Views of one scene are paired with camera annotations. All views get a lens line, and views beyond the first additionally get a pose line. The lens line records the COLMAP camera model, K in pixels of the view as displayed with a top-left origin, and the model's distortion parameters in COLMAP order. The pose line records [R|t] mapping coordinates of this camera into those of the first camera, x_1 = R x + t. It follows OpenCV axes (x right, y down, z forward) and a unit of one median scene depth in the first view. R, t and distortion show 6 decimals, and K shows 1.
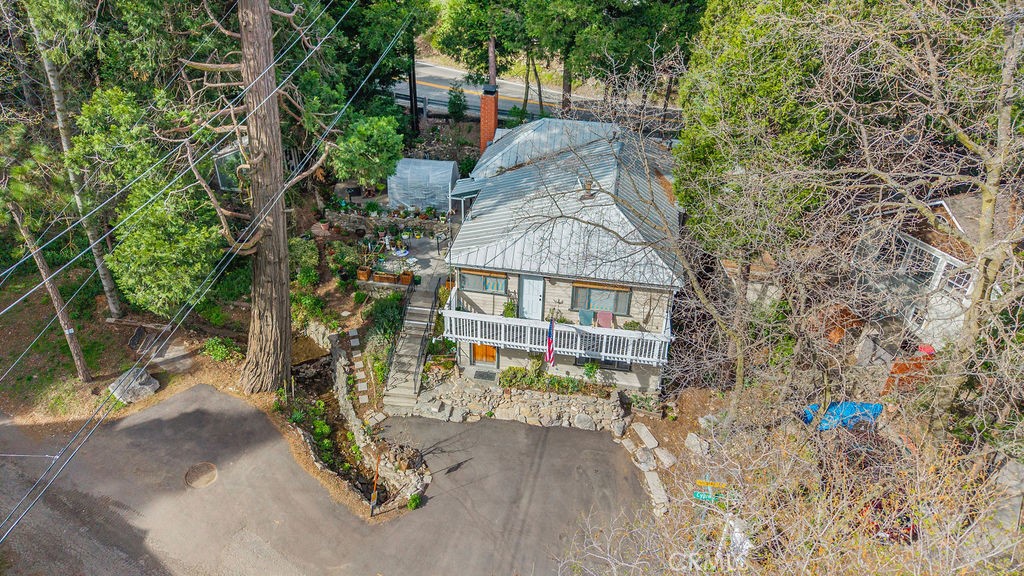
lens RADIAL K [[681.2, 0, 509.6], [0, 681.2, 292.6], [0, 0, 1]] dist [0.029963, -0.031846]
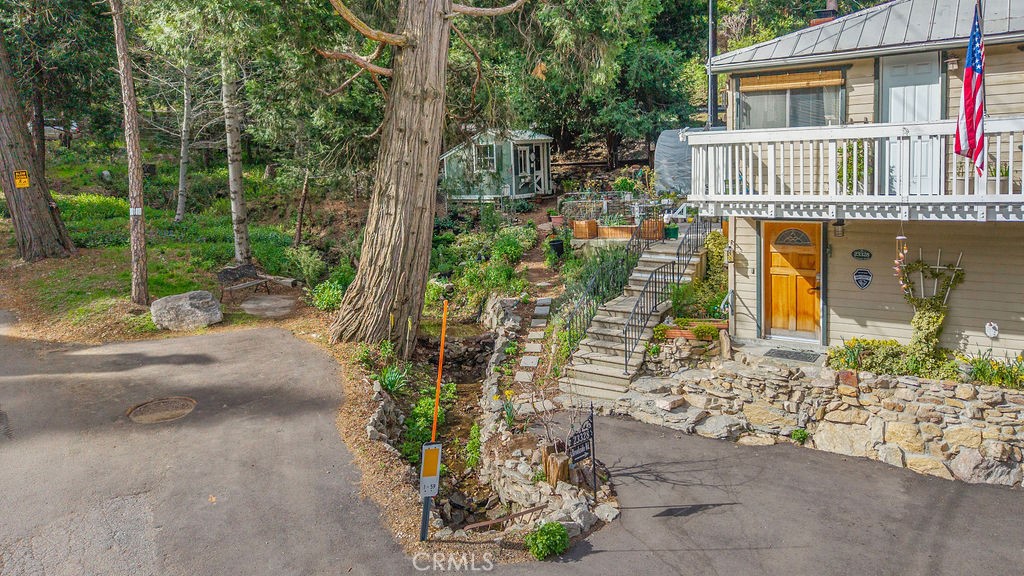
lens RADIAL K [[721.5, 0, 520.7], [0, 721.5, 245.0], [0, 0, 1]] dist [0.061037, -0.073138]
pose [[0.902207, 0.000642, -0.431304, 0.007552], [-0.189768, 0.898594, -0.395622, 0.282140], [0.387313, 0.438780, 0.810840, 0.550408]]
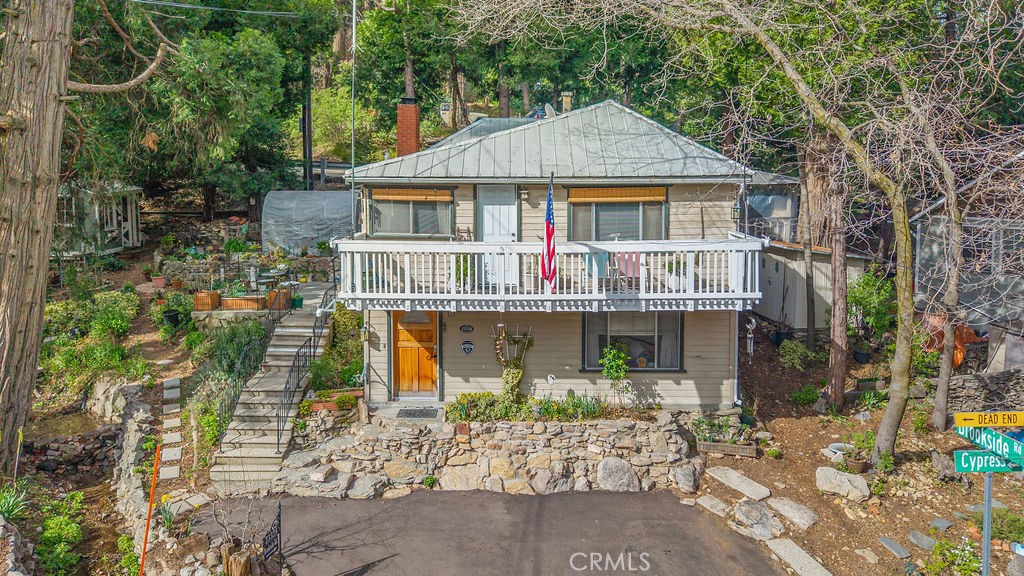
lens RADIAL K [[710.6, 0, 515.2], [0, 710.6, 214.9], [0, 0, 1]] dist [0.004035, -0.008047]
pose [[0.989474, -0.028206, 0.141932, -0.036099], [0.092983, 0.875469, -0.474246, 0.264587], [-0.110881, 0.482451, 0.868877, 0.450266]]
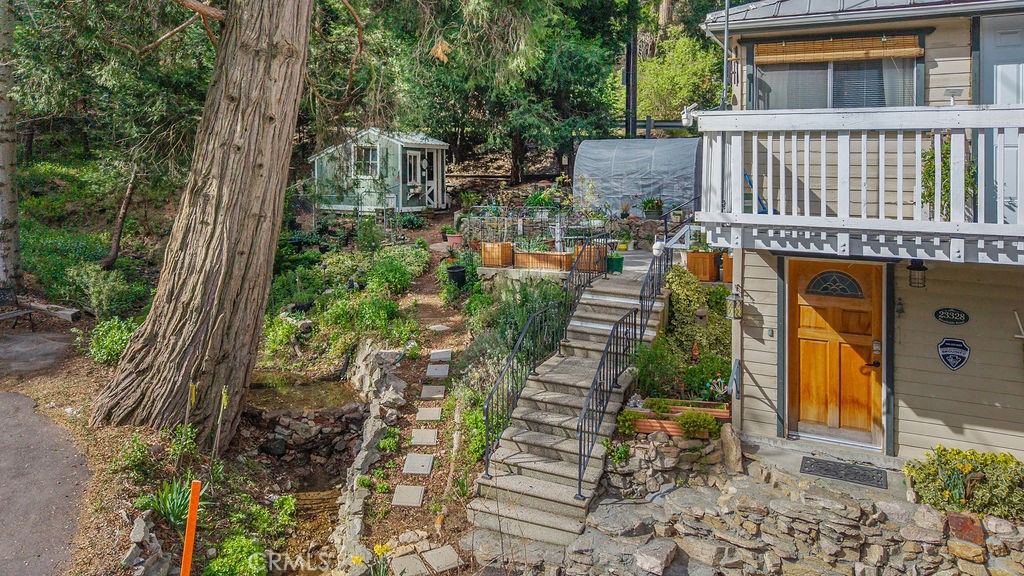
lens RADIAL K [[699.8, 0, 521.8], [0, 699.8, 209.6], [0, 0, 1]] dist [0.008270, -0.034233]
pose [[0.961897, 0.014551, -0.273025, -0.086380], [-0.153137, 0.855926, -0.493902, 0.196515], [0.226502, 0.516893, 0.825541, 0.709883]]
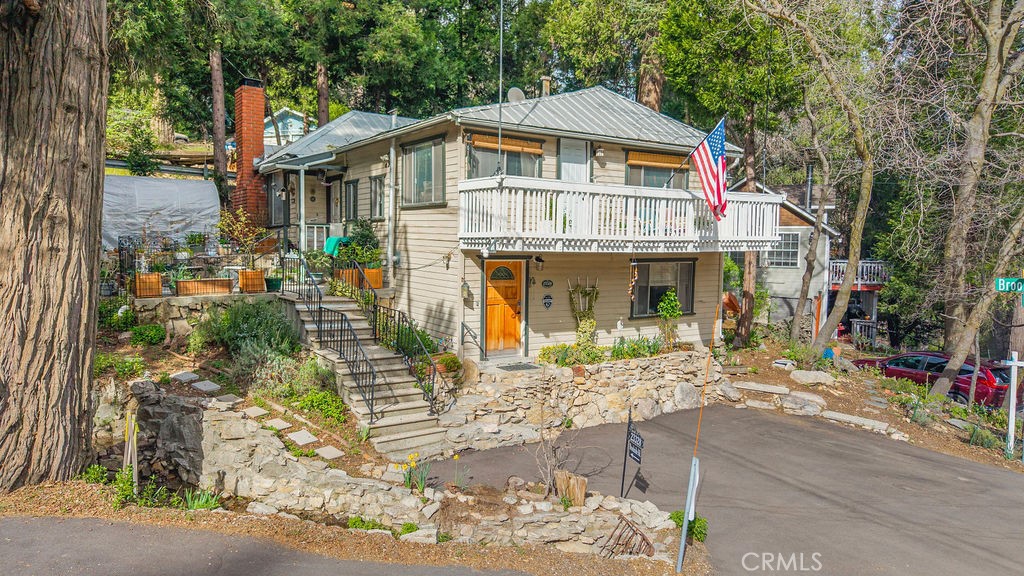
lens RADIAL K [[672.0, 0, 498.5], [0, 672.0, 313.0], [0, 0, 1]] dist [-0.003205, -0.000866]
pose [[0.734894, -0.075177, 0.674003, -0.406145], [0.365668, 0.880919, -0.300447, 0.242235], [-0.571155, 0.467258, 0.674872, 0.661299]]
